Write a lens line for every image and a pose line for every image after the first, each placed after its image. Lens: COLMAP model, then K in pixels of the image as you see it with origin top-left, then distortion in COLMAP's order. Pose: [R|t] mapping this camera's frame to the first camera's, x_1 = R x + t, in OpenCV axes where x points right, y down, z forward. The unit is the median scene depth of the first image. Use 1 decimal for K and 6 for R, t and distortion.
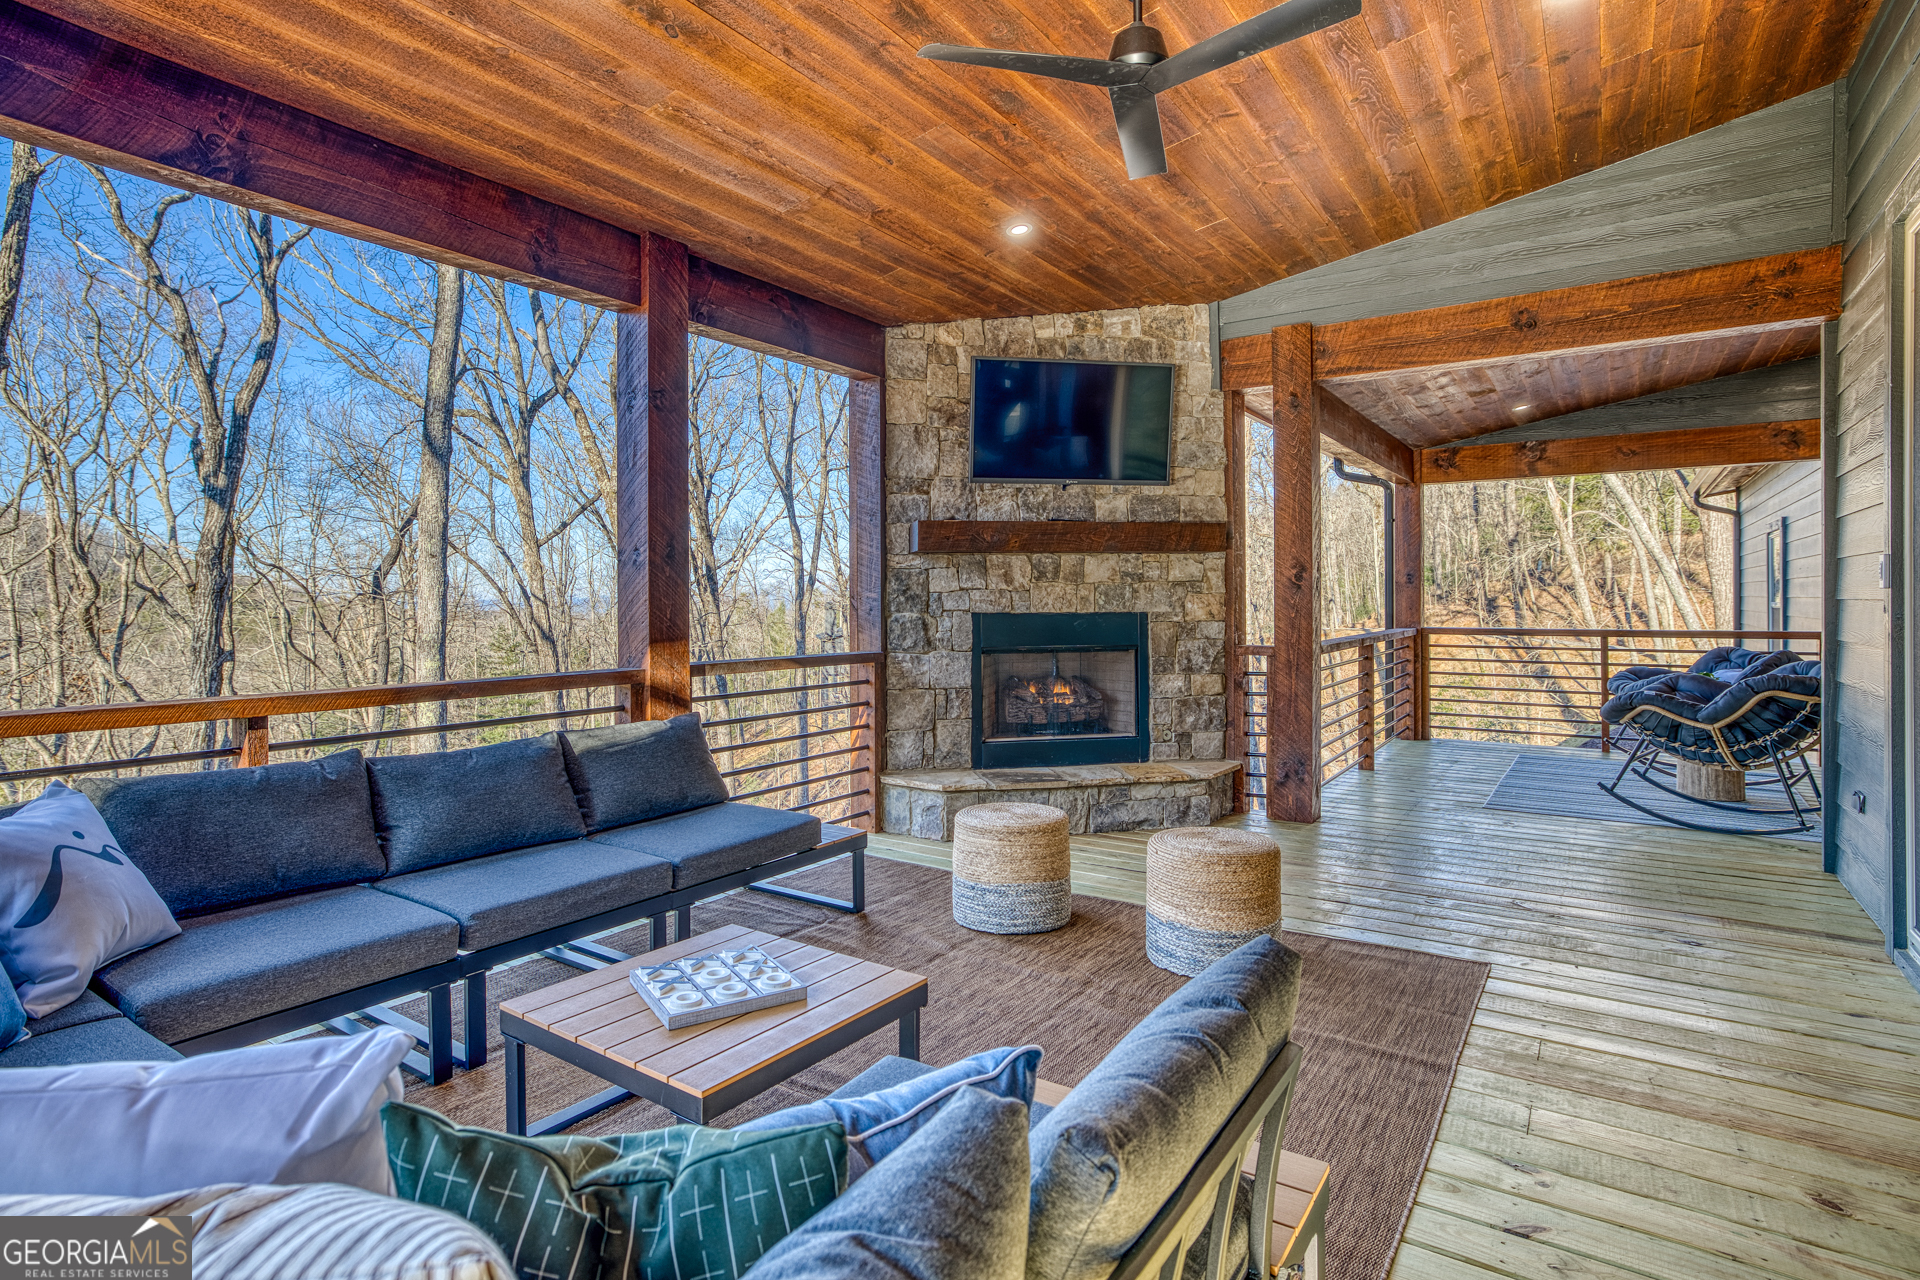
lens RADIAL K [[987.6, 0, 956.4], [0, 987.6, 607.3], [0, 0, 1]] dist [-0.030152, 0.000553]
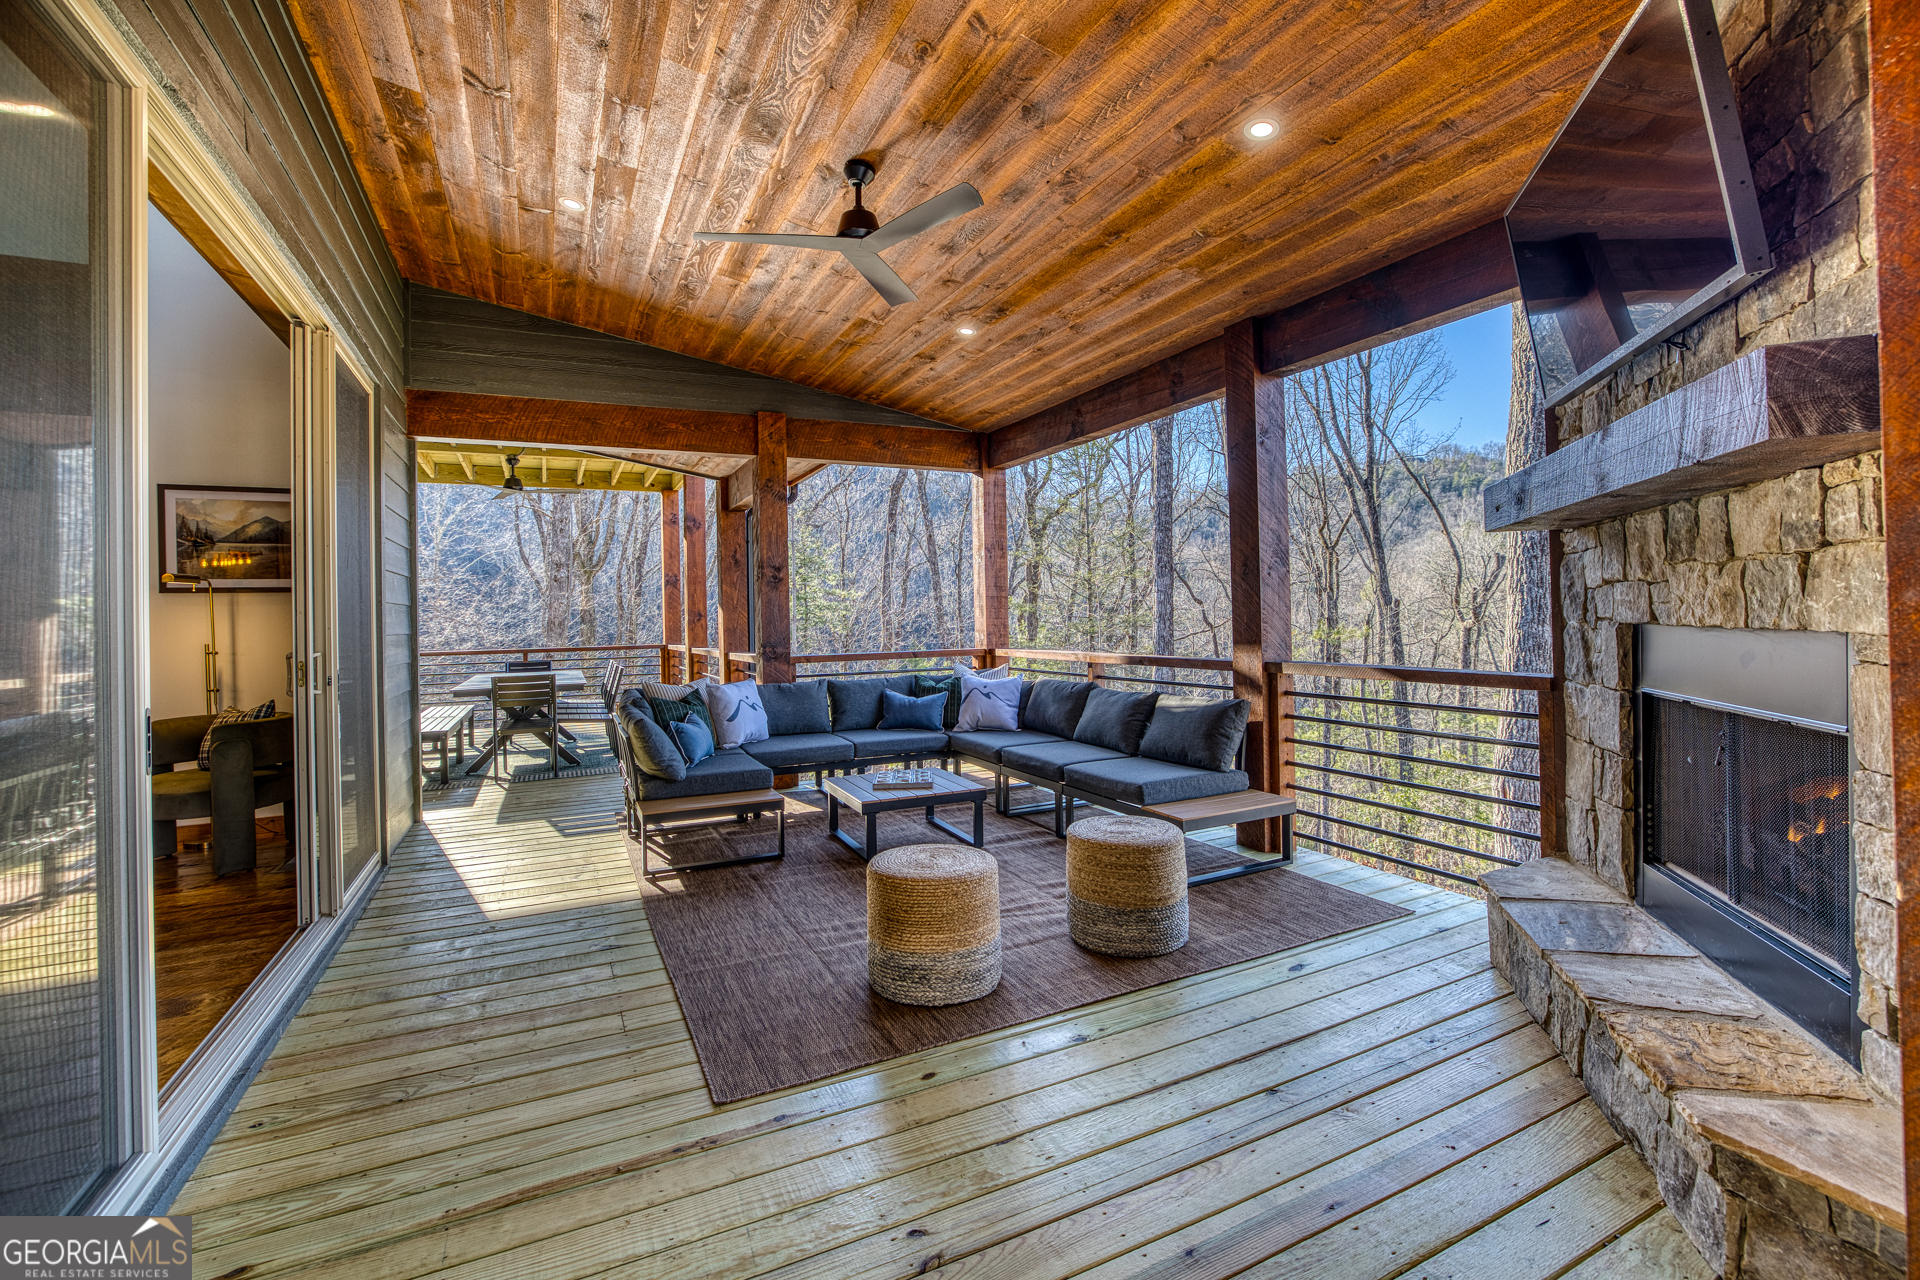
lens RADIAL K [[840.3, 0, 964.6], [0, 840.3, 614.6], [0, 0, 1]] dist [-0.000435, -0.000008]
pose [[-0.487612, 0.013870, -0.872950, 0.610797], [0.020358, 0.999783, 0.004514, -0.009038], [0.872823, -0.015570, -0.487788, 0.897029]]
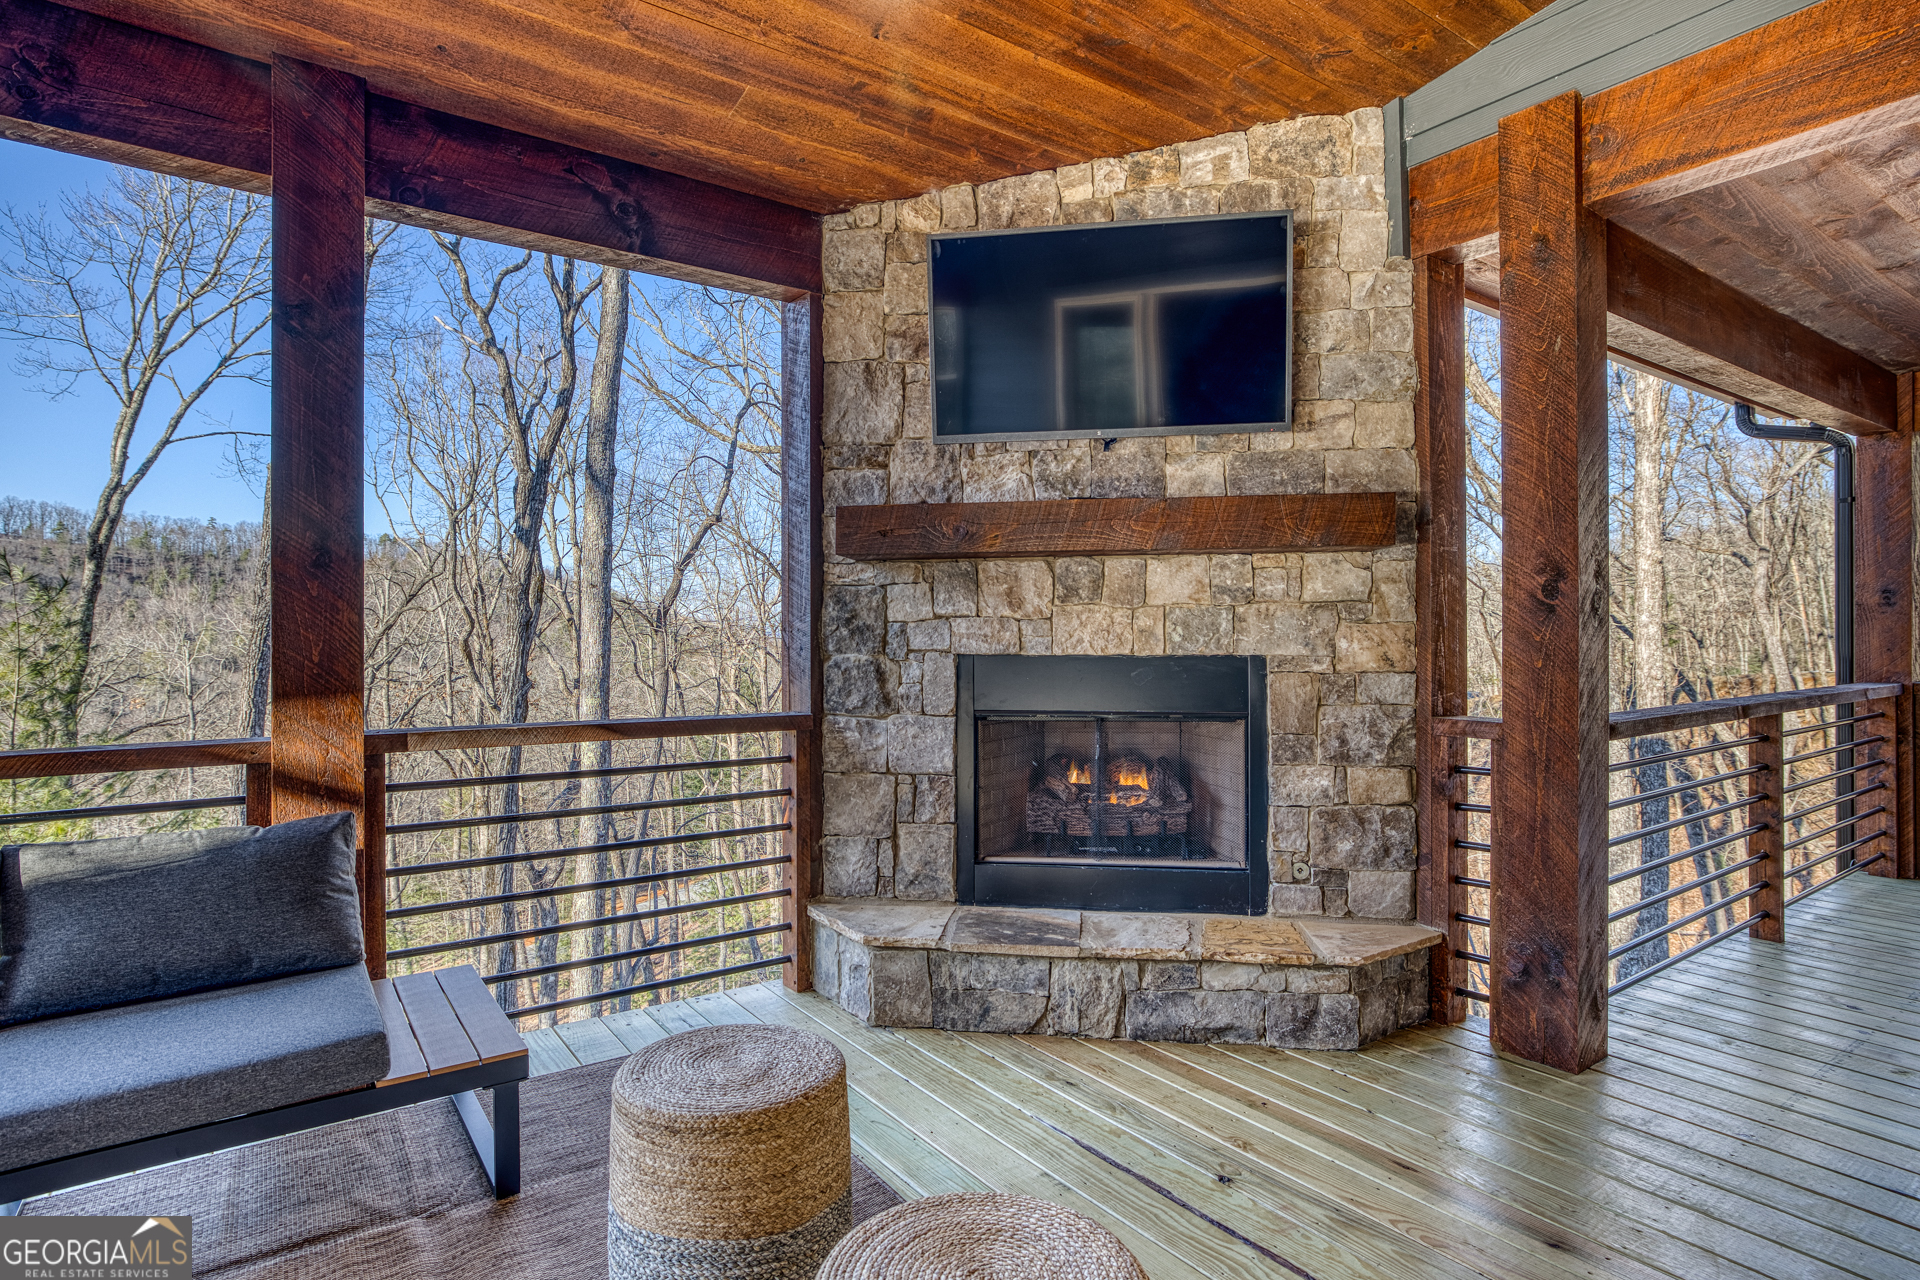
lens RADIAL K [[1014.7, 0, 955.6], [0, 1014.7, 639.1], [0, 0, 1]] dist [-0.041972, 0.030495]
pose [[0.937184, 0.002798, -0.348825, 0.236900], [-0.003664, 0.999992, -0.001821, -0.003036], [0.348817, 0.002984, 0.937186, 0.394638]]
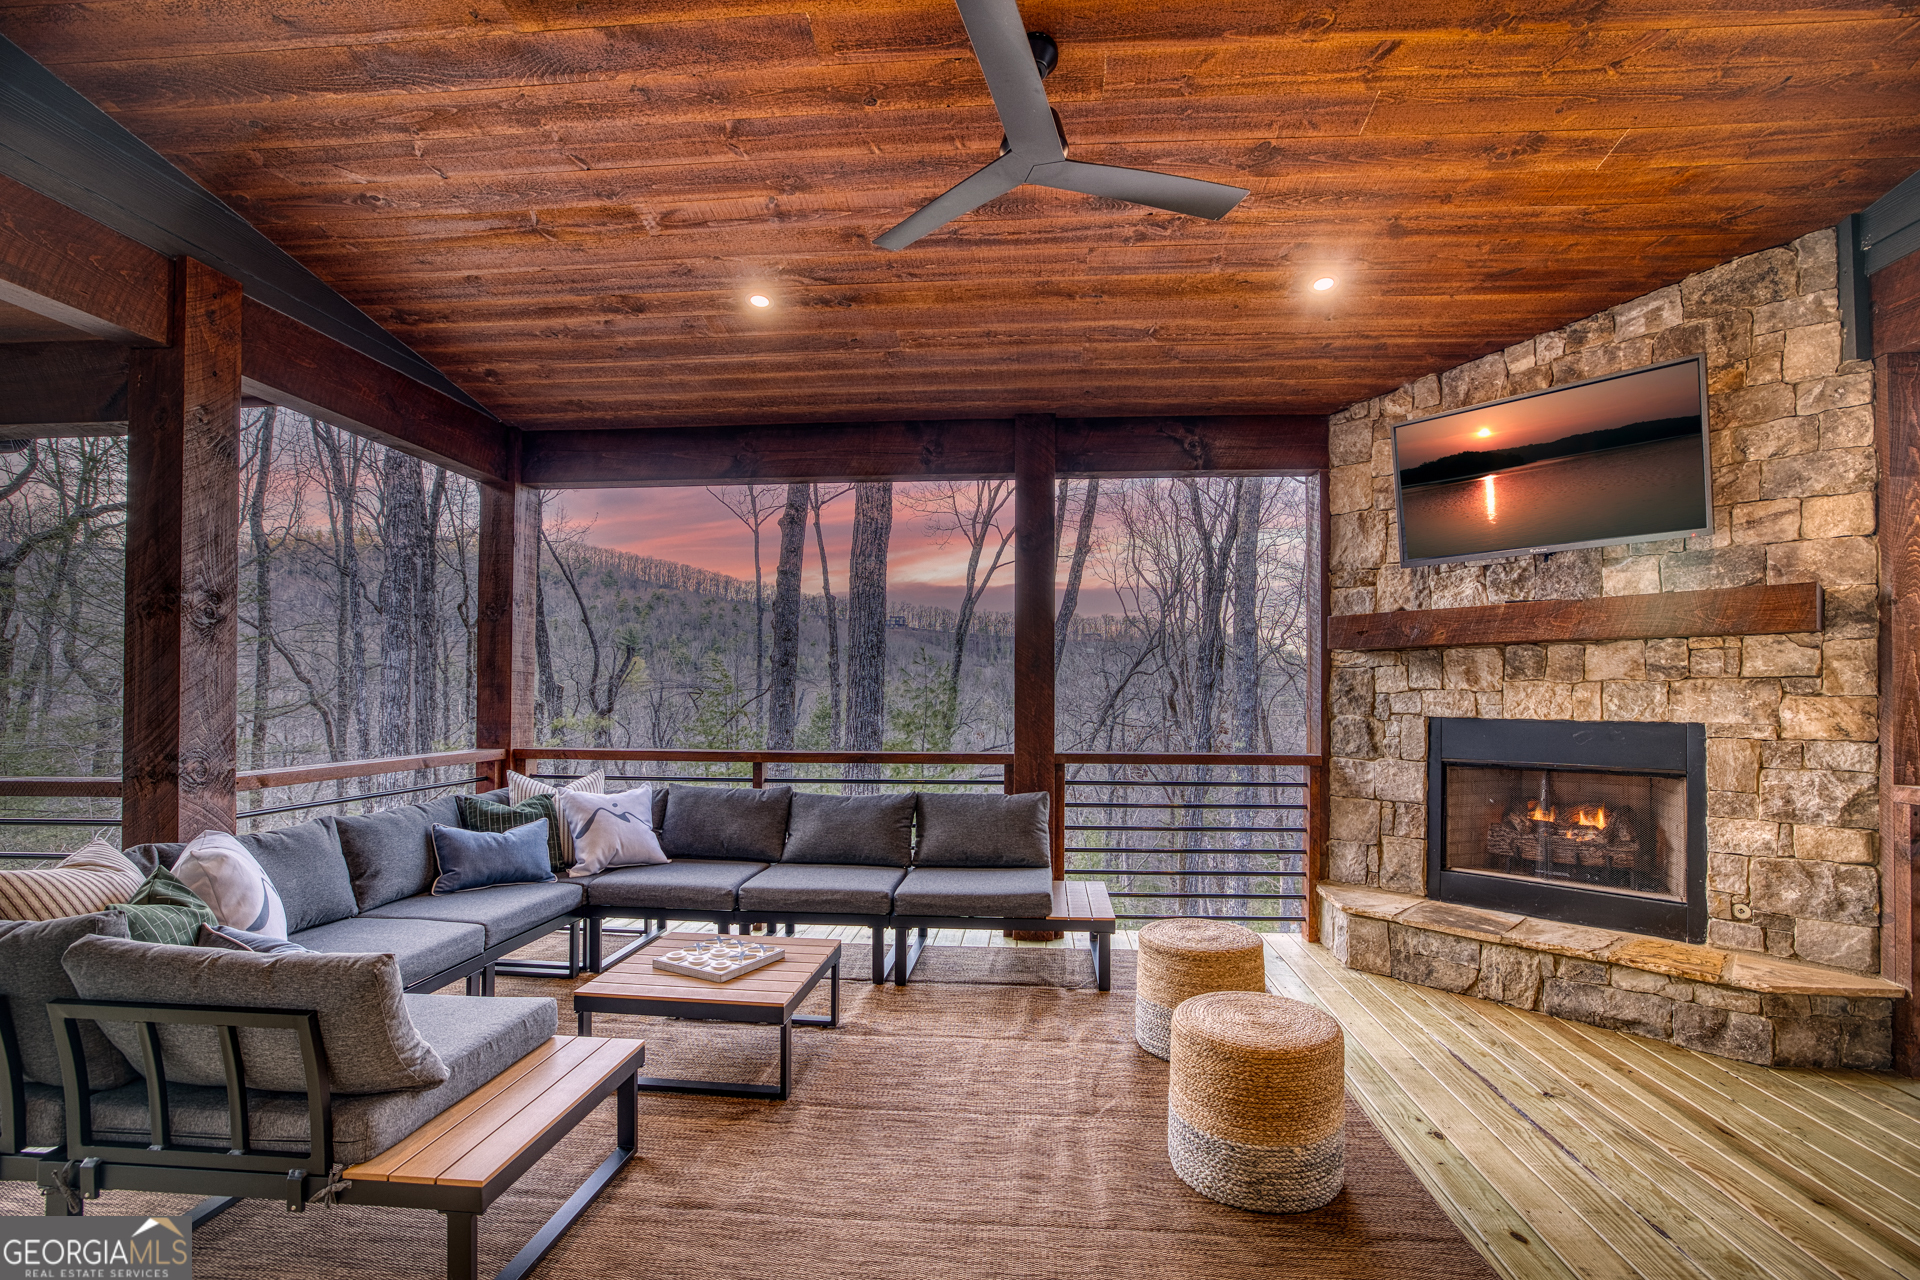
lens RADIAL K [[849.9, 0, 969.4], [0, 849.9, 688.1], [0, 0, 1]] dist [-0.047047, 0.015829]
pose [[0.492369, -0.000261, -0.870386, 0.452104], [-0.008459, 0.999951, -0.005085, -0.012422], [0.870345, 0.009866, 0.492343, 0.289262]]
